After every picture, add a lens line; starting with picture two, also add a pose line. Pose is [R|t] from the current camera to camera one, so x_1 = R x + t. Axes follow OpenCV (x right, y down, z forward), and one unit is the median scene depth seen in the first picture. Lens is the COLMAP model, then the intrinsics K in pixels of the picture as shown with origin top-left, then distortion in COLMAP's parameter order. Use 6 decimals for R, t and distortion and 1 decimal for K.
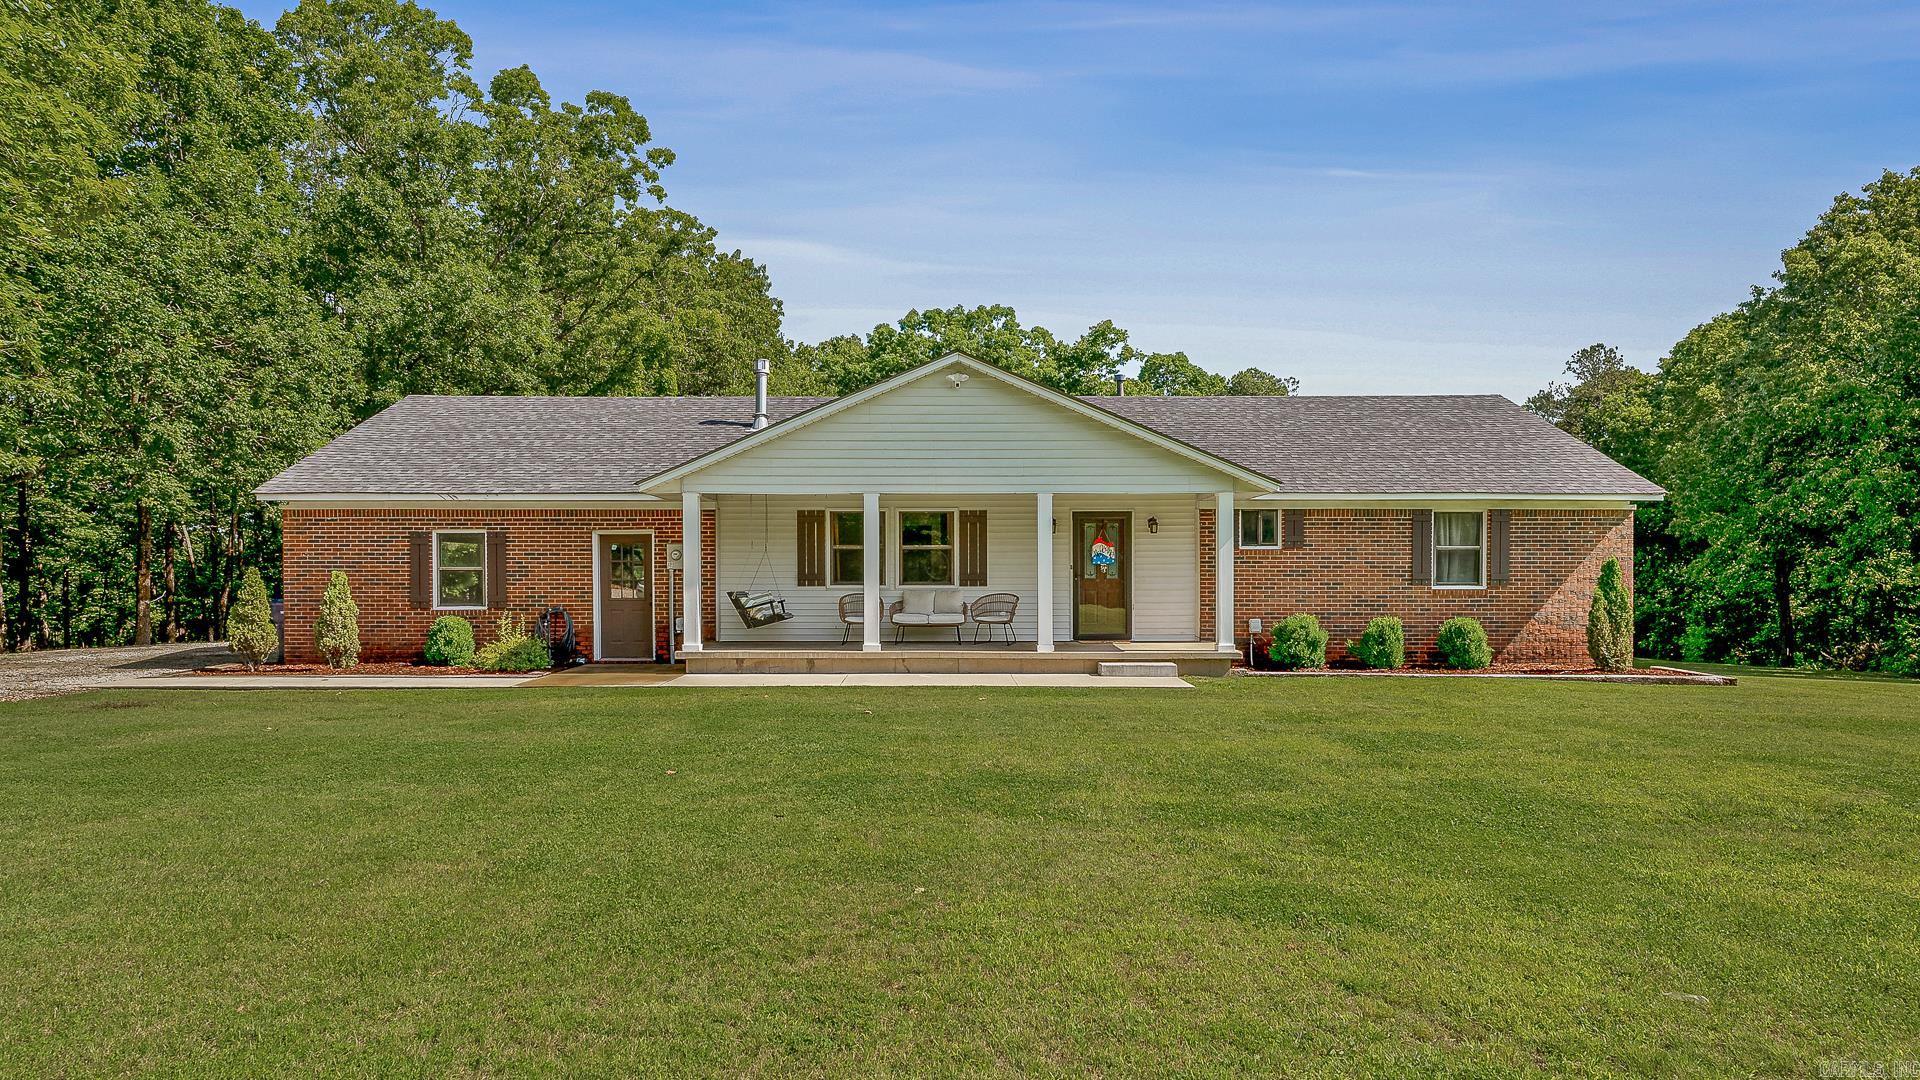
lens RADIAL K [[1164.9, 0, 945.3], [0, 1164.9, 548.6], [0, 0, 1]] dist [0.007562, 0.000622]
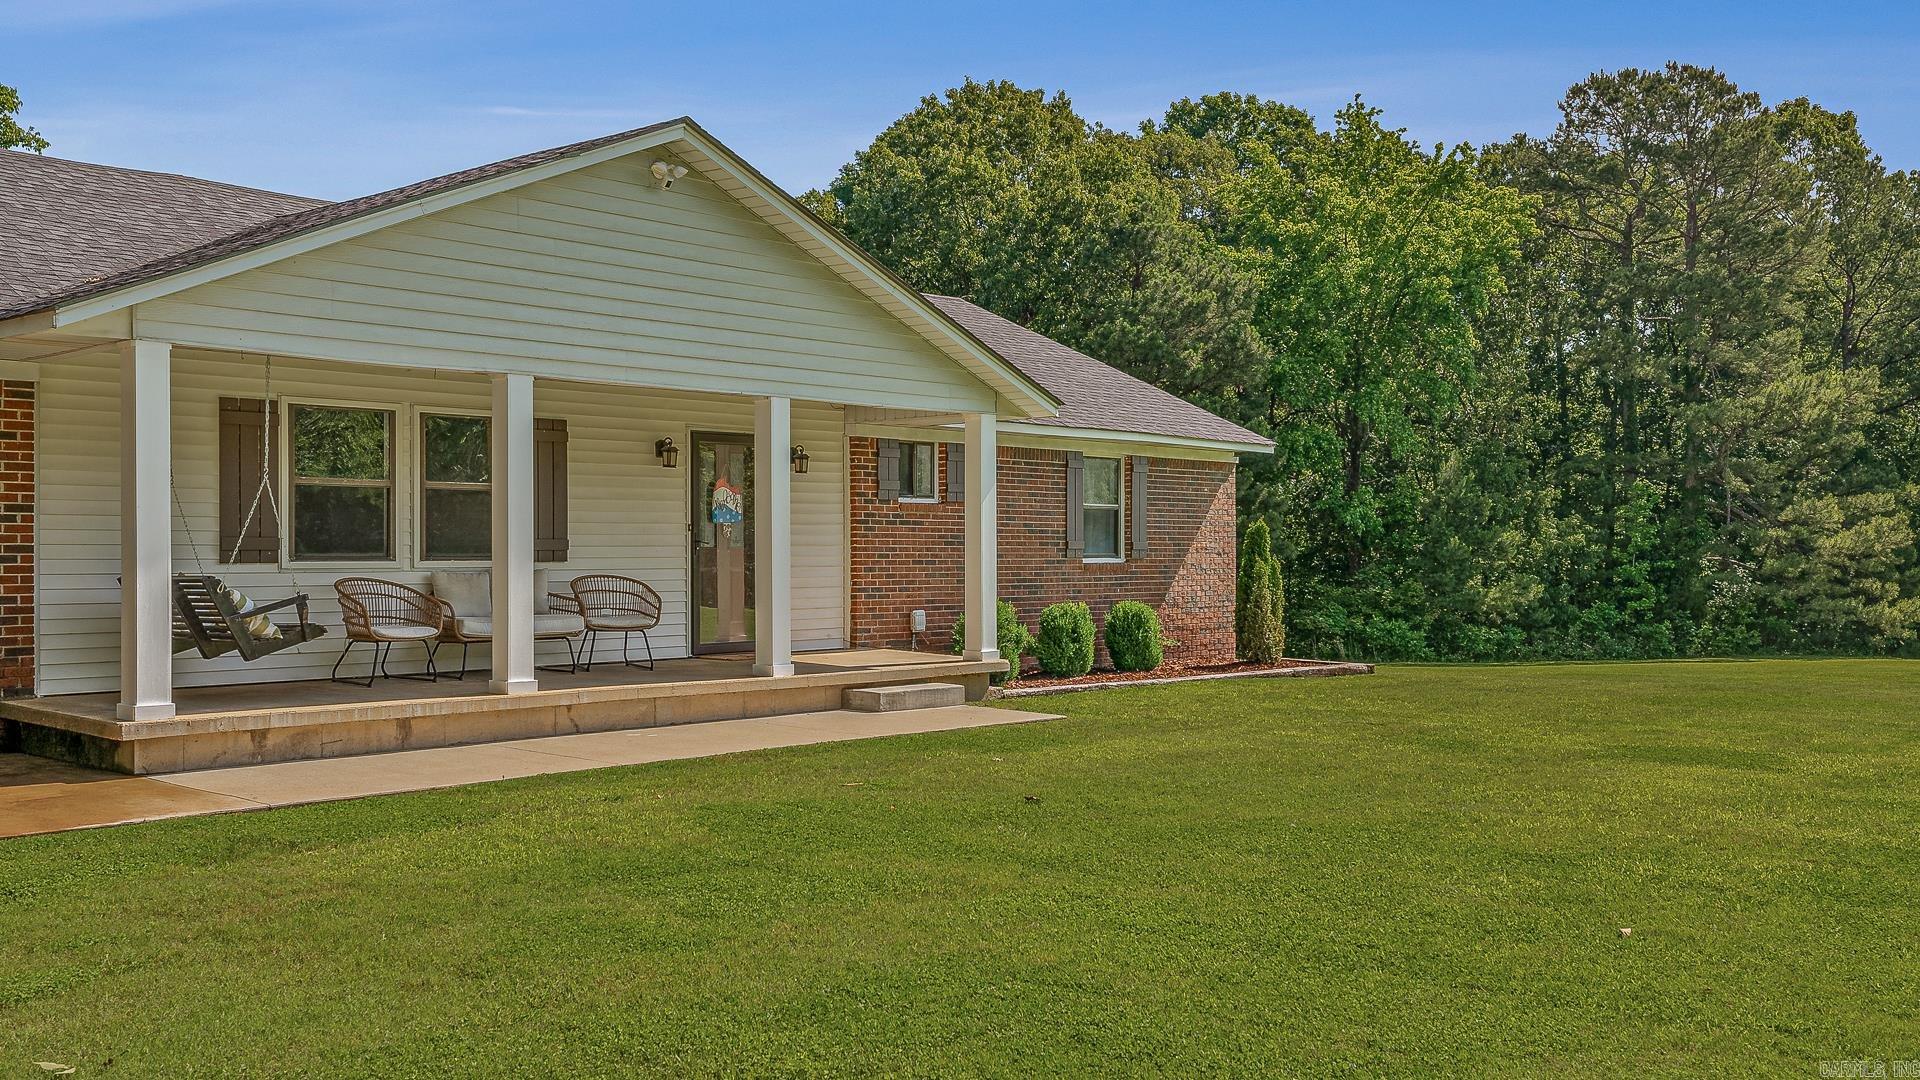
lens RADIAL K [[1732.8, 0, 964.4], [0, 1732.8, 536.2], [0, 0, 1]] dist [-0.003631, -0.000523]
pose [[0.678371, 0.006423, 0.734691, -0.430300], [-0.024000, 0.999622, 0.013421, 0.005683], [-0.734327, -0.026737, 0.678269, 0.328878]]
